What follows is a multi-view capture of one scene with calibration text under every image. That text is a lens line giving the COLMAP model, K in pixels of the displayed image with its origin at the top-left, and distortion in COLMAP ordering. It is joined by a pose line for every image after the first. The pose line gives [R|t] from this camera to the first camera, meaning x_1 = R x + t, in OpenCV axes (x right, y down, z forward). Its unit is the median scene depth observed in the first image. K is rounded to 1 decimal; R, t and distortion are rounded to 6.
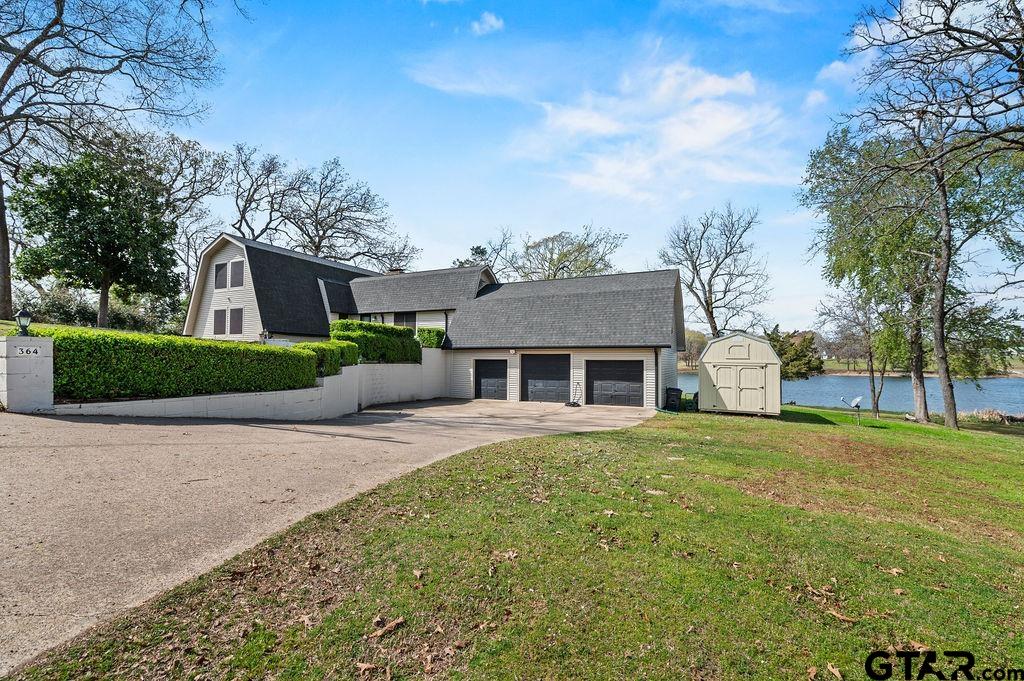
lens RADIAL K [[412.6, 0, 512.0], [0, 412.6, 340.5], [0, 0, 1]] dist [-0.000554, -0.000032]
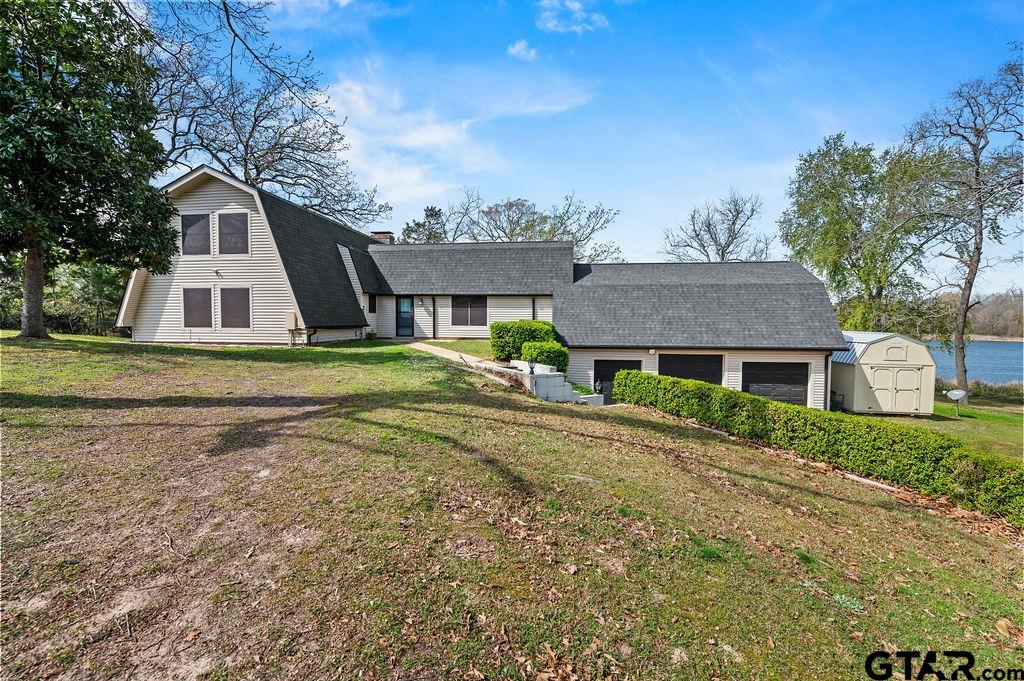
lens RADIAL K [[396.9, 0, 512.0], [0, 396.9, 340.5], [0, 0, 1]] dist [-0.000795, -0.000029]
pose [[0.953386, -0.017434, 0.301249, -0.459403], [-0.011213, 0.995593, 0.093103, -0.060731], [-0.301545, -0.092141, 0.948989, 0.277496]]
